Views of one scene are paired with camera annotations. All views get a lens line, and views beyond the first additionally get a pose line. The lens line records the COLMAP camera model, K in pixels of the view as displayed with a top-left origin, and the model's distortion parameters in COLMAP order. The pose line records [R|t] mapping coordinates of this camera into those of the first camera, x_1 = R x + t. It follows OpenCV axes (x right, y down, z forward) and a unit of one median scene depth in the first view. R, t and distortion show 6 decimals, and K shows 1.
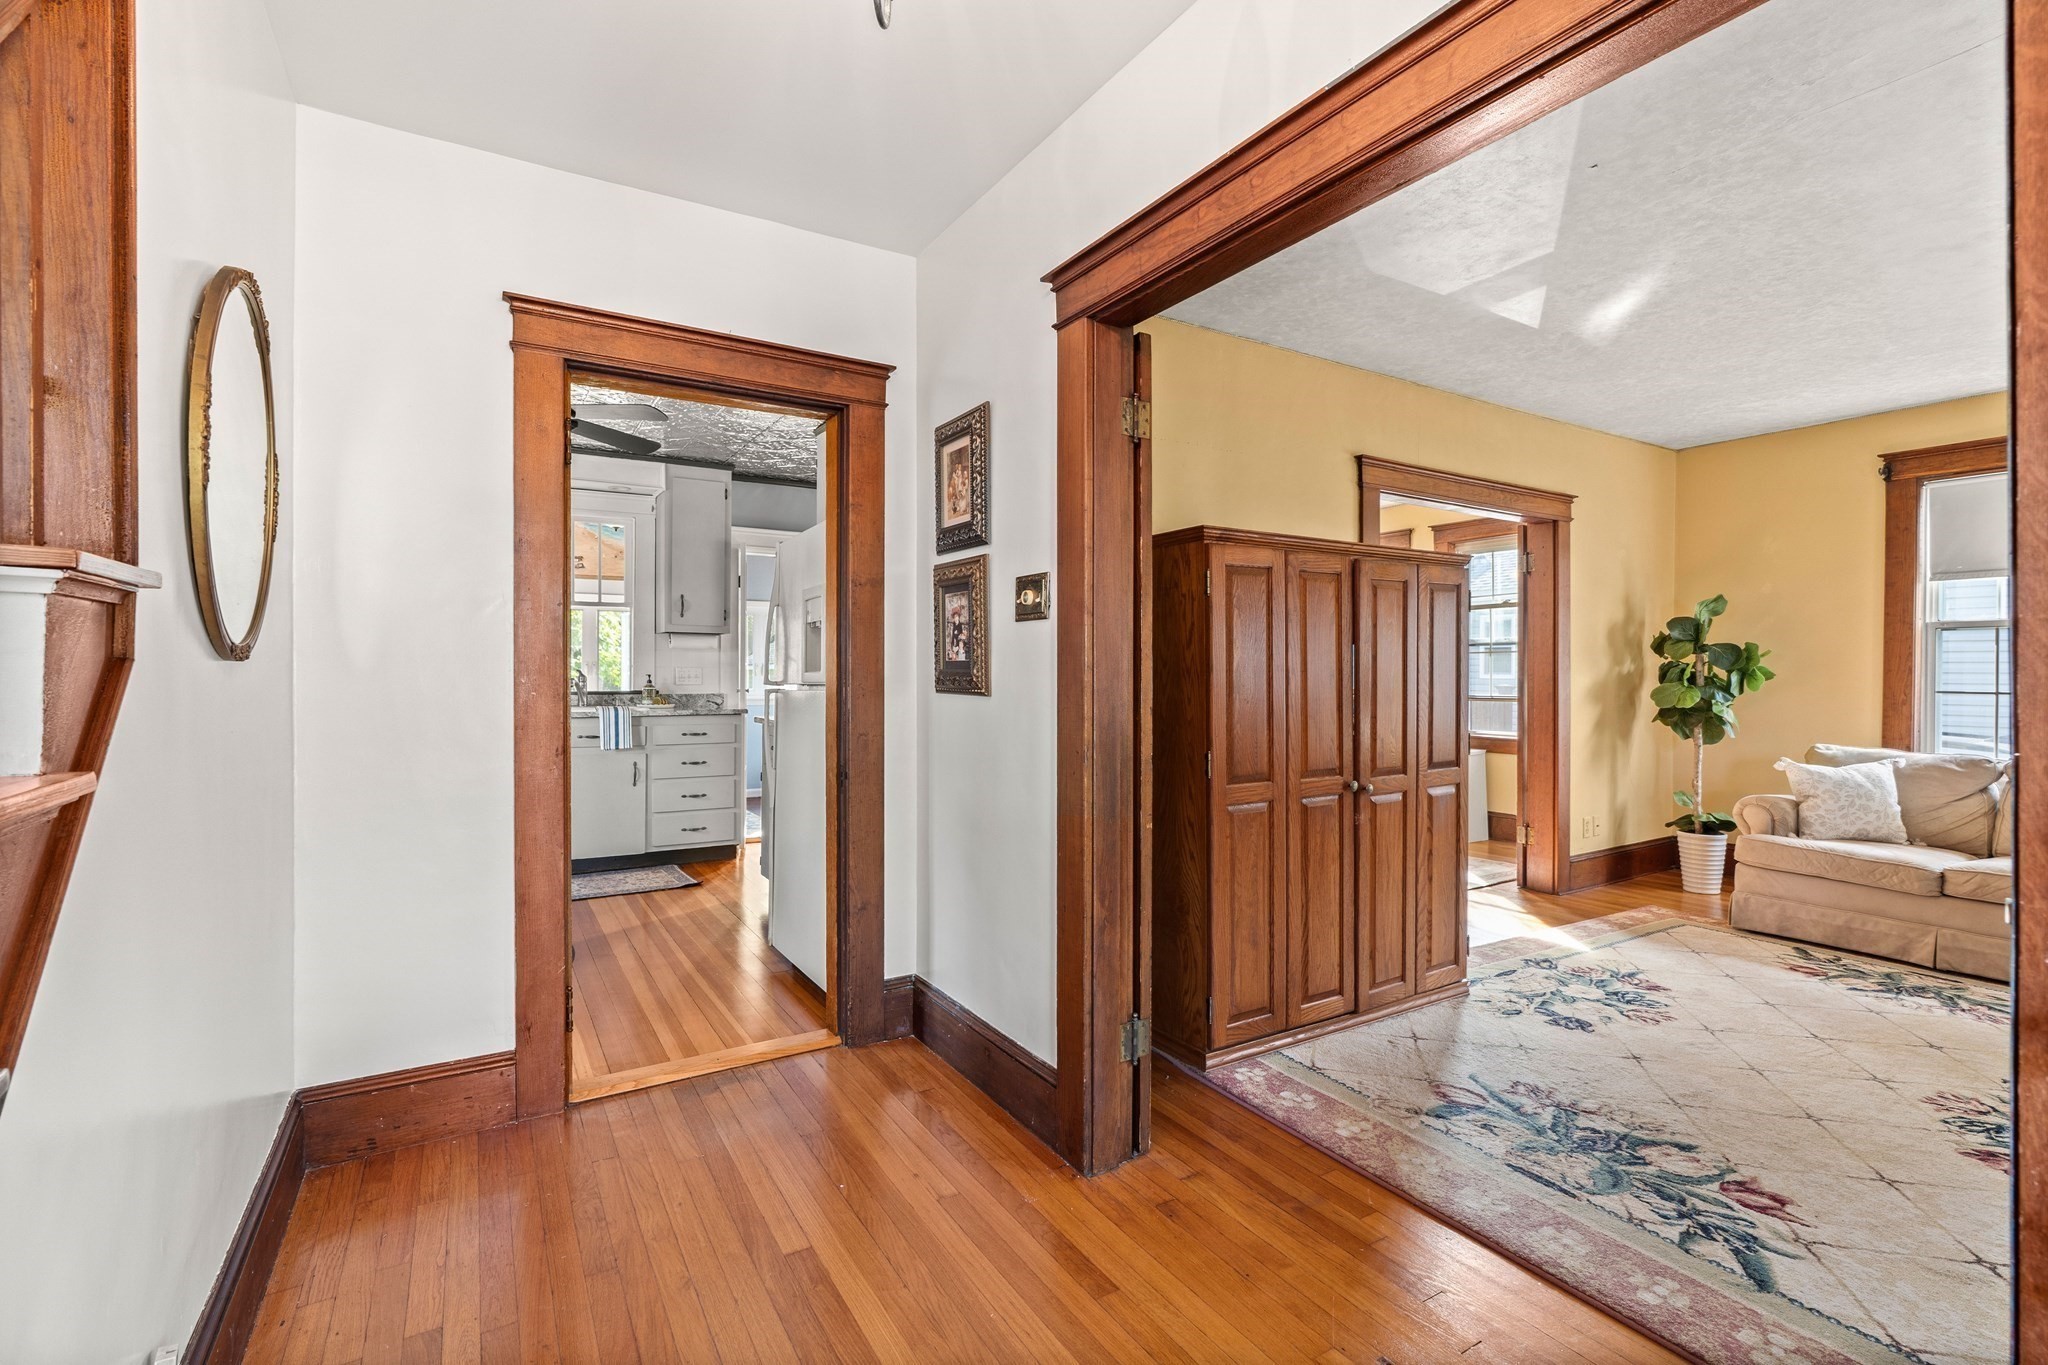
lens RADIAL K [[931.4, 0, 1033.3], [0, 931.4, 681.9], [0, 0, 1]] dist [-0.009965, 0.002930]
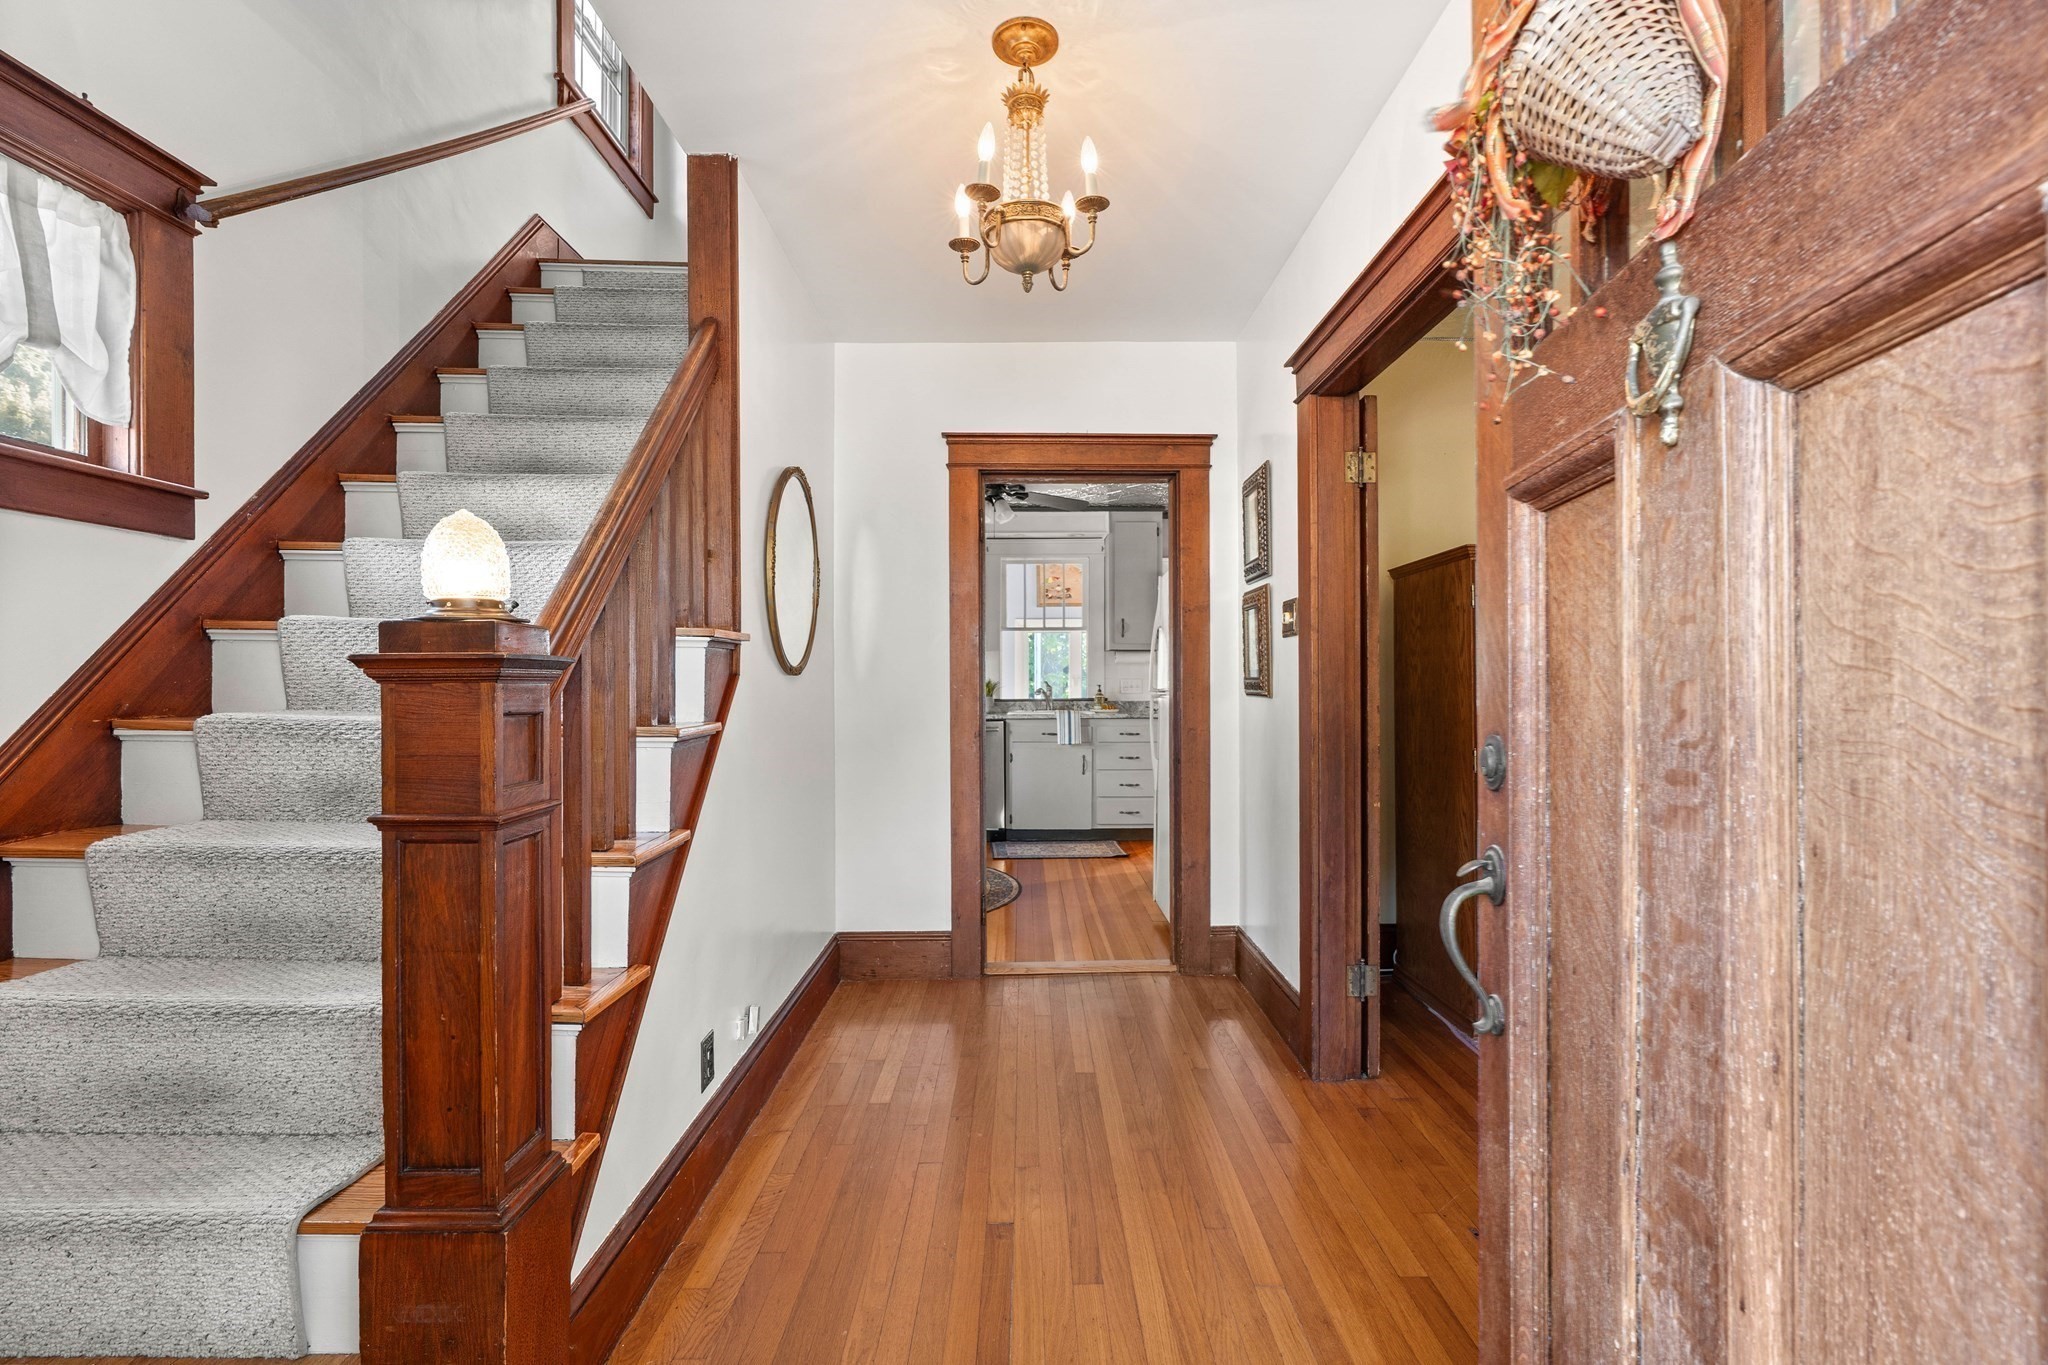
lens RADIAL K [[931.4, 0, 1036.0], [0, 931.4, 696.0], [0, 0, 1]] dist [-0.009965, 0.002930]
pose [[0.861636, -0.001364, -0.507524, 0.274301], [0.002362, 0.999996, 0.001322, 0.009065], [0.507521, -0.002338, 0.861636, -0.197190]]
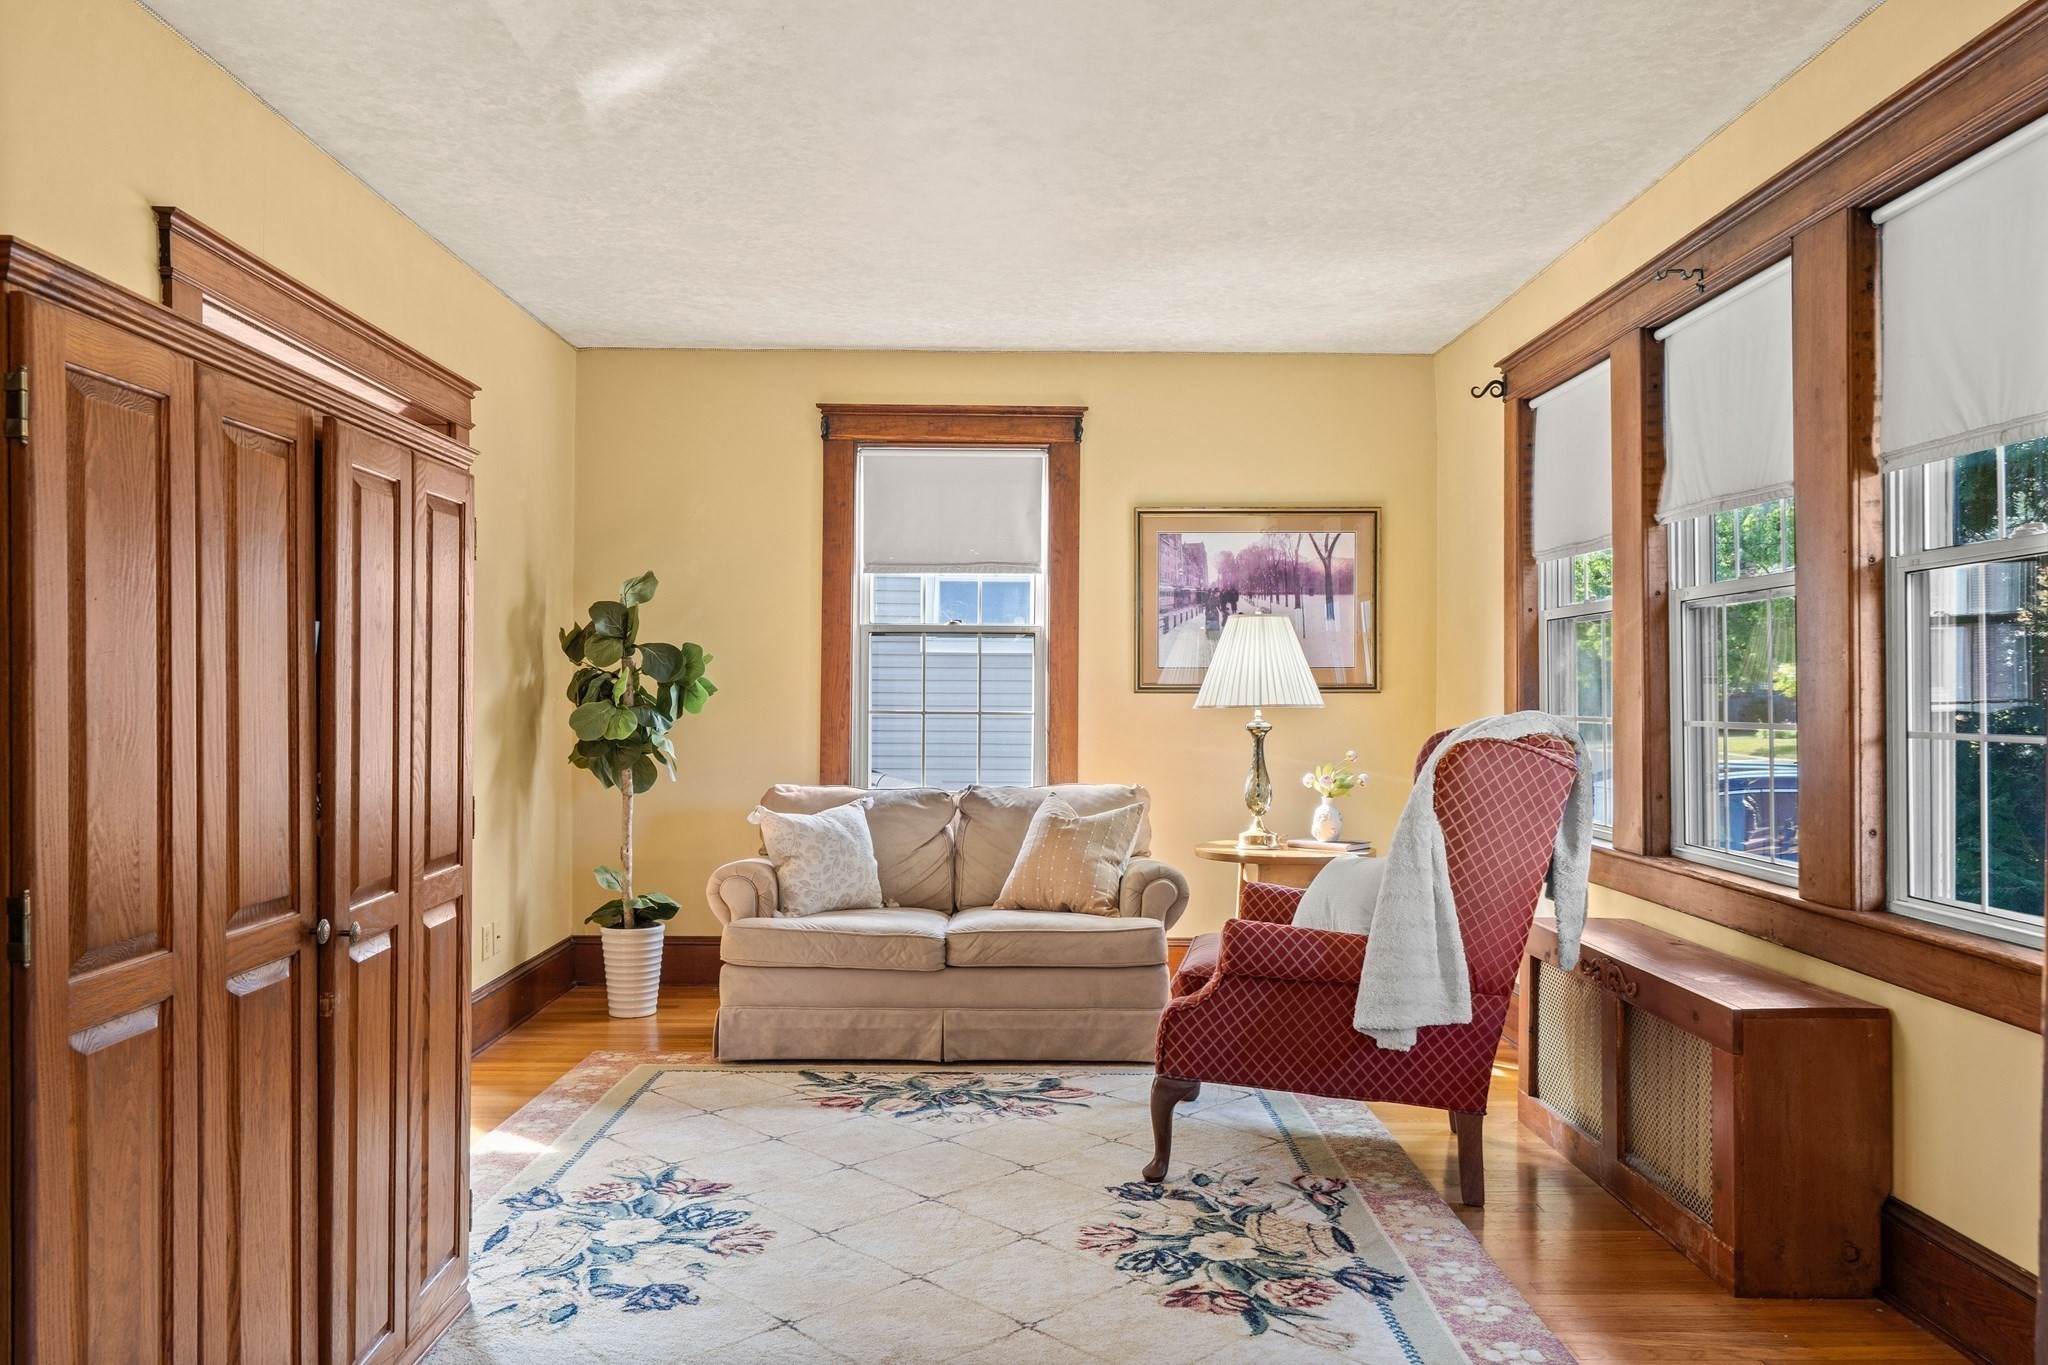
lens RADIAL K [[1484.9, 0, 1035.6], [0, 1484.9, 703.6], [0, 0, 1]] dist [-0.001237, 0.004979]
pose [[0.511632, -0.003494, 0.859198, -0.084103], [0.005229, 0.999986, 0.000953, 0.005250], [-0.859189, 0.004005, 0.511643, 0.344694]]
